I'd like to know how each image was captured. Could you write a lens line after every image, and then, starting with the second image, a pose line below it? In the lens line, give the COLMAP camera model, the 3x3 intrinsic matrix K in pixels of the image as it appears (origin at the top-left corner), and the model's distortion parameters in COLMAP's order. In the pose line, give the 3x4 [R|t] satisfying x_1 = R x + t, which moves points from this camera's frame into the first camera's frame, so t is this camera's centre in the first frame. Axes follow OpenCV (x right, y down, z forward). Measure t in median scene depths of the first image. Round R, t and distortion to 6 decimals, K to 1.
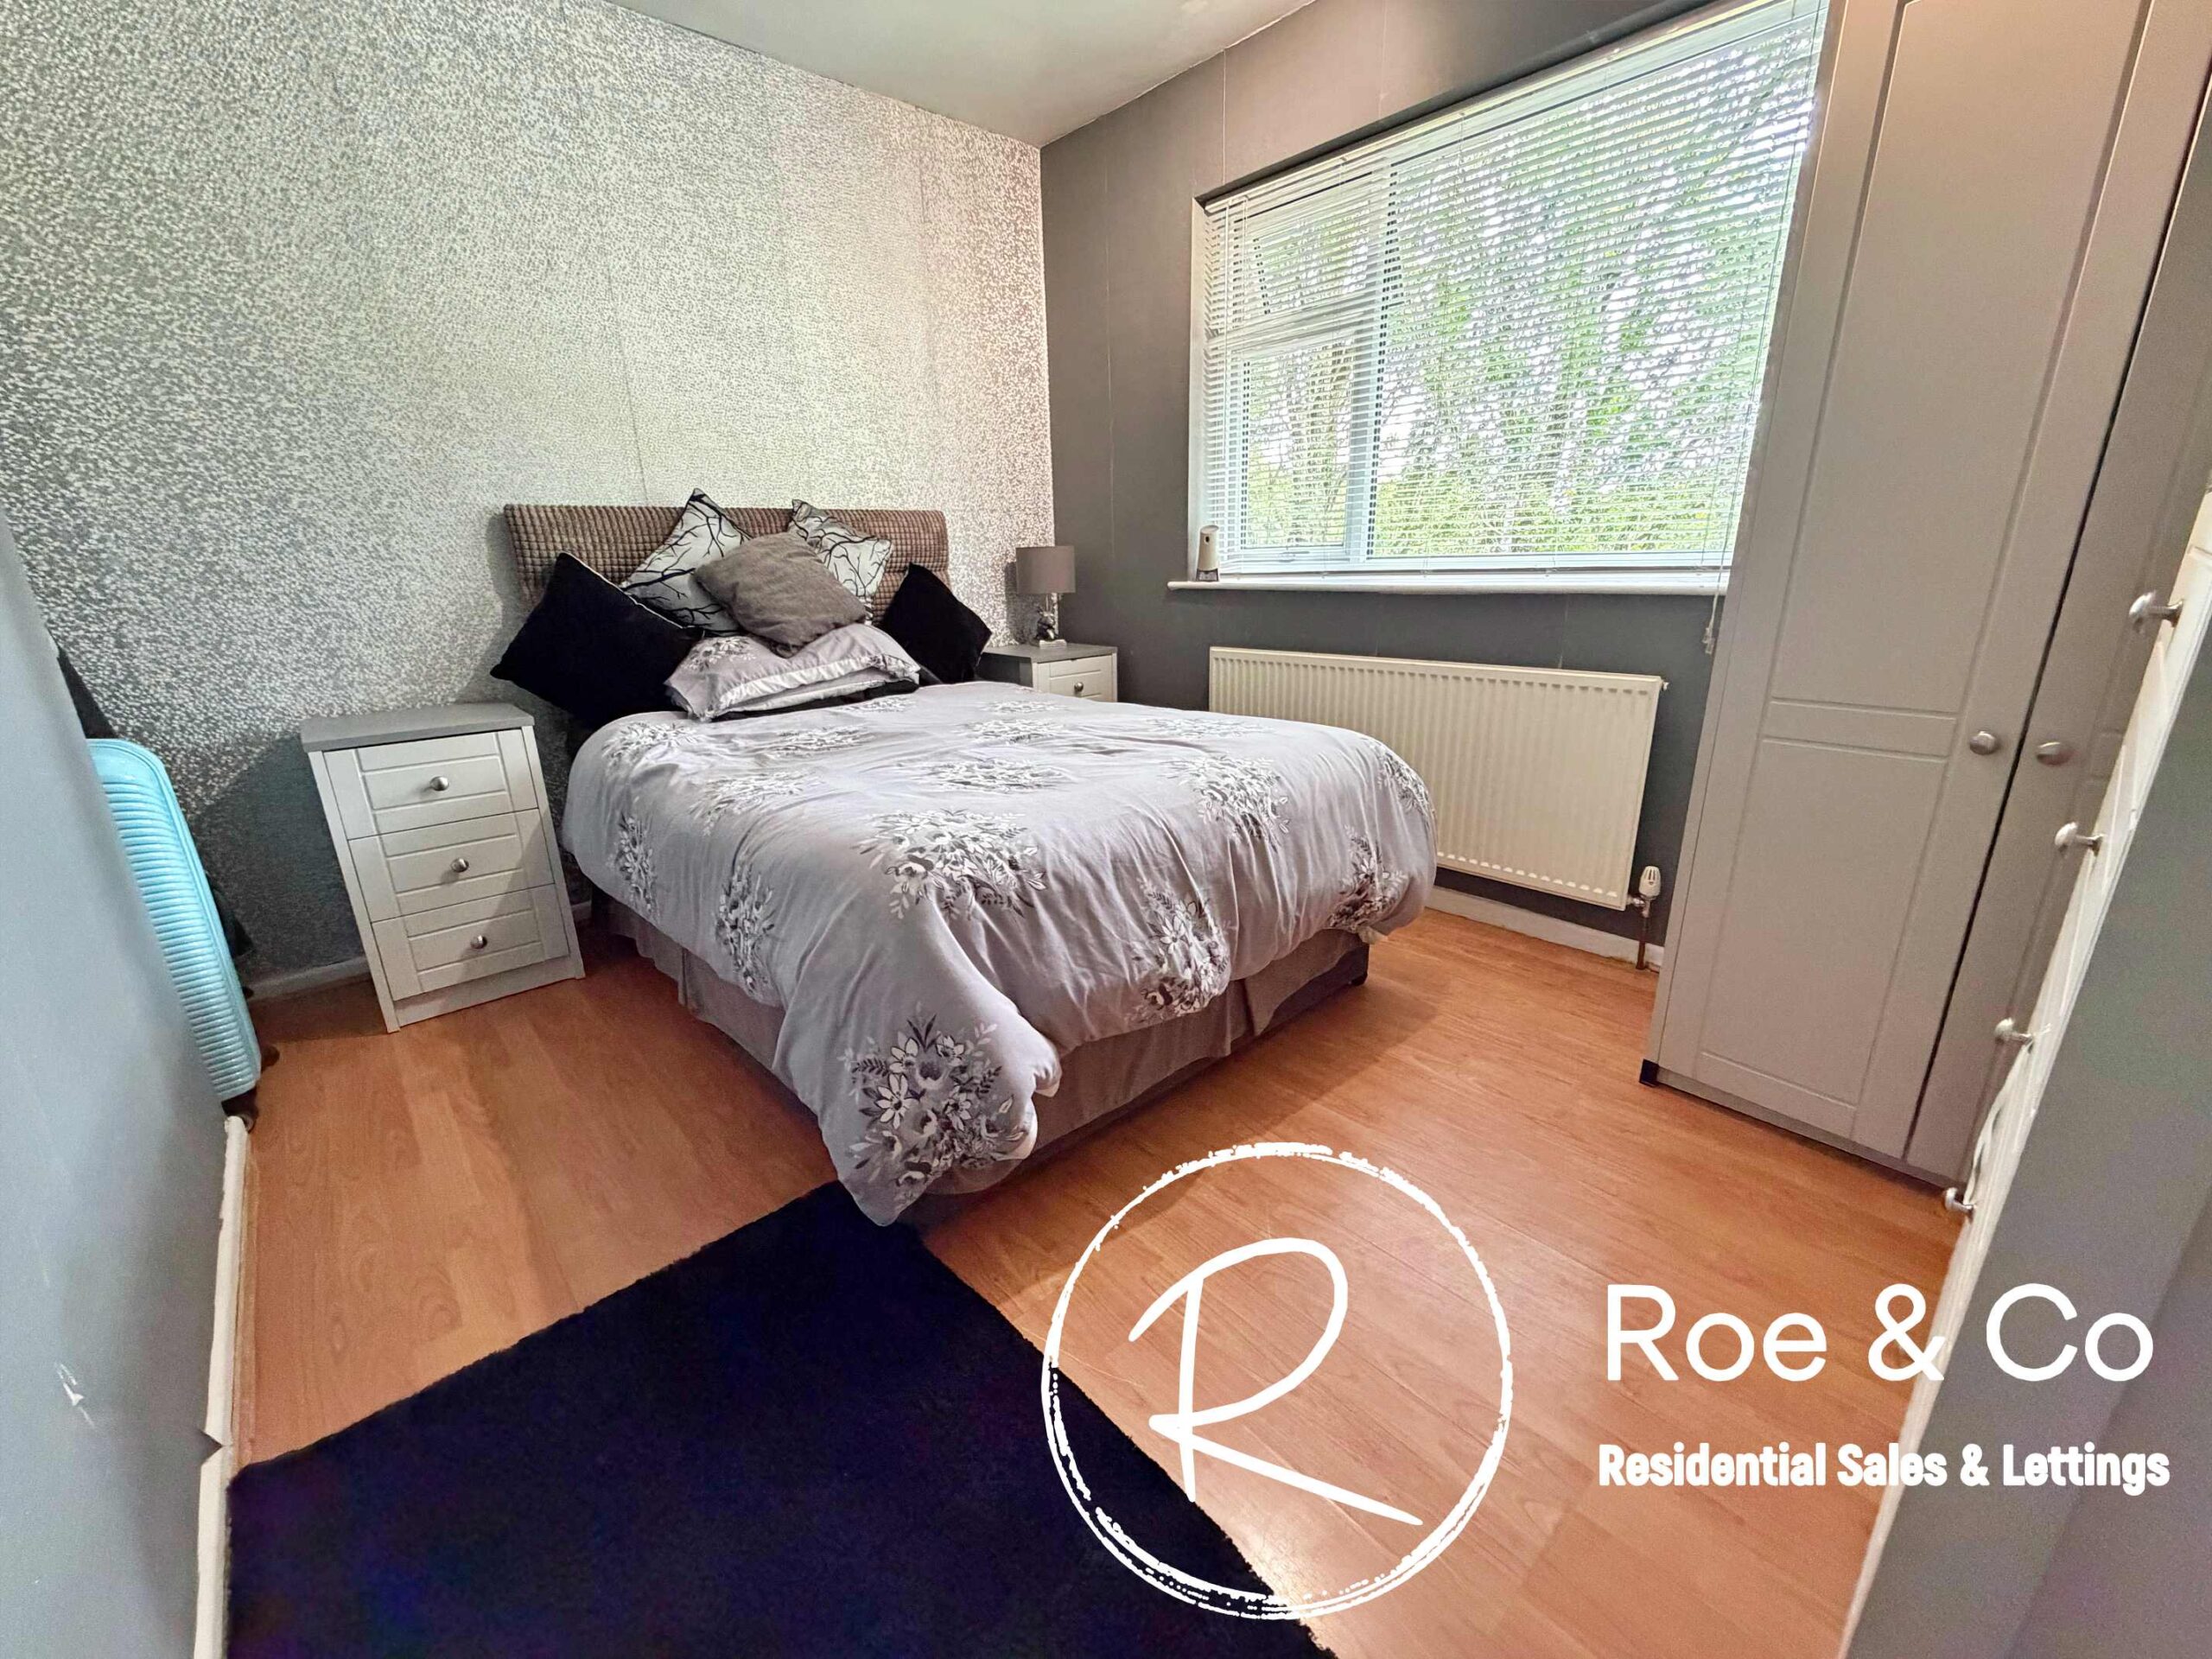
lens RADIAL K [[877.6, 0, 1099.1], [0, 877.6, 828.4], [0, 0, 1]] dist [-0.001159, -0.000321]
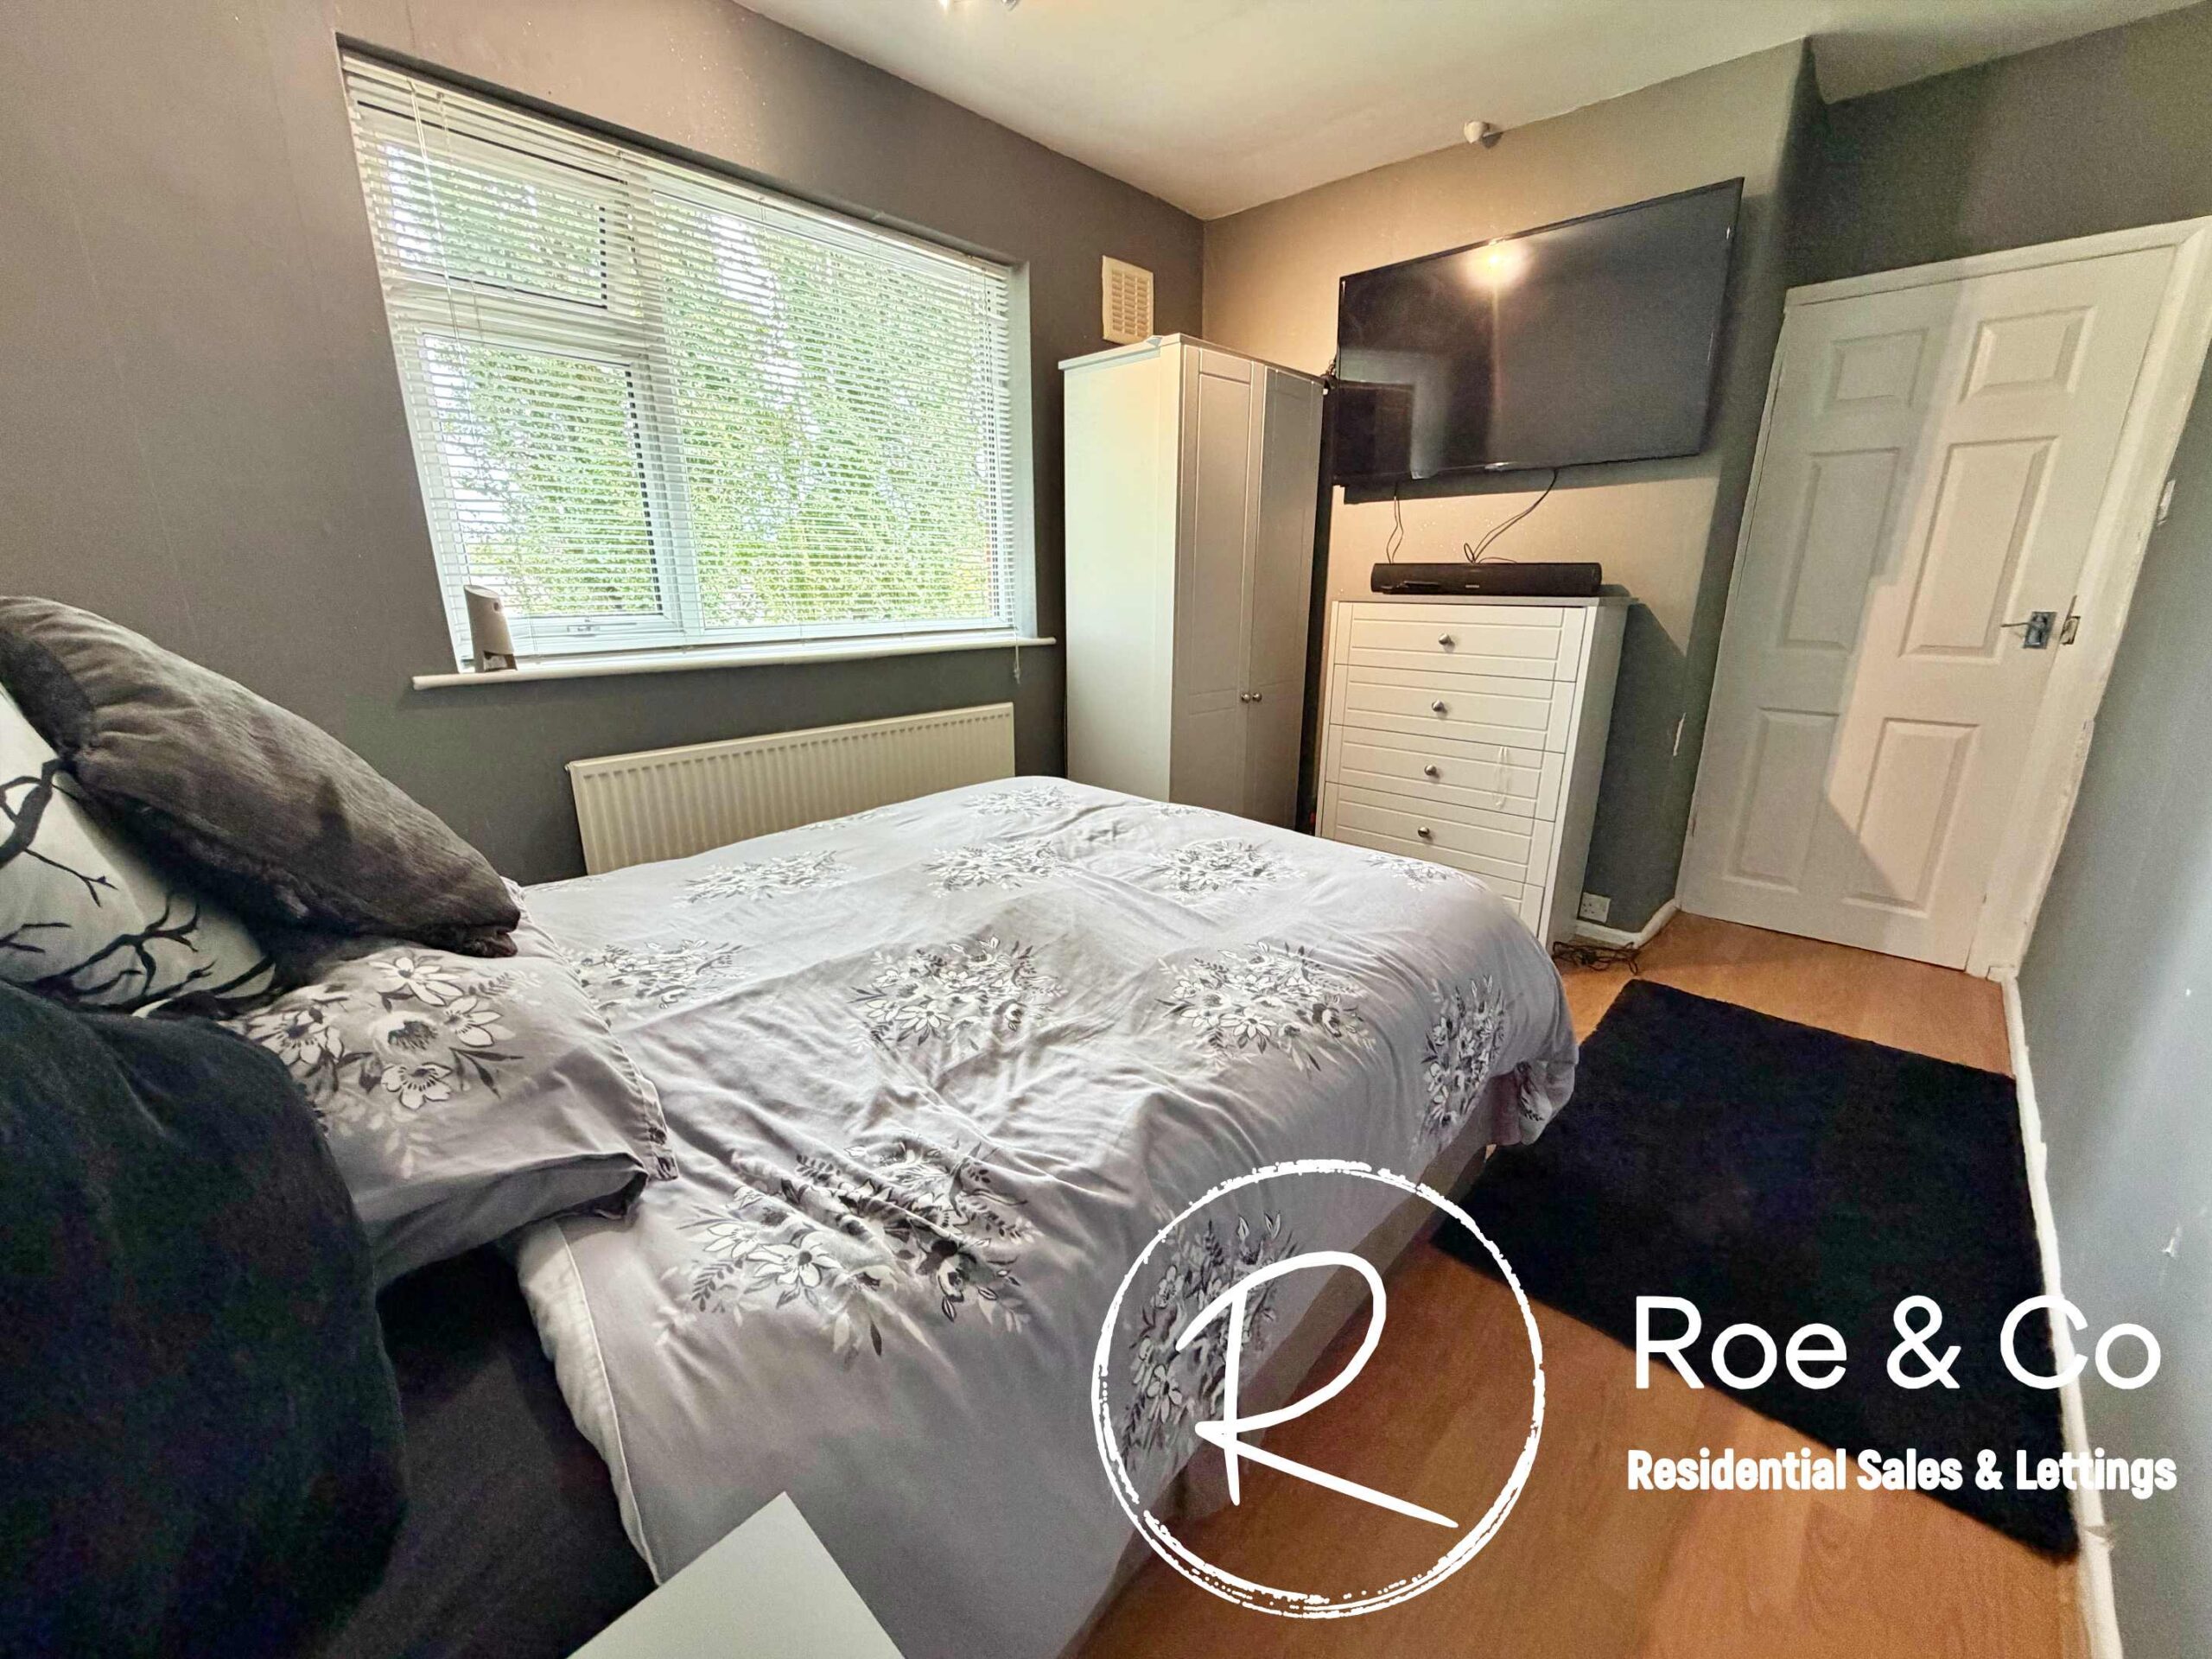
lens RADIAL K [[877.6, 0, 1100.4], [0, 877.6, 833.0], [0, 0, 1]] dist [-0.001159, -0.000321]
pose [[-0.080422, -0.252927, 0.964137, -0.628880], [0.297282, 0.917162, 0.265401, -0.235163], [-0.951397, 0.307965, 0.001431, 0.682342]]
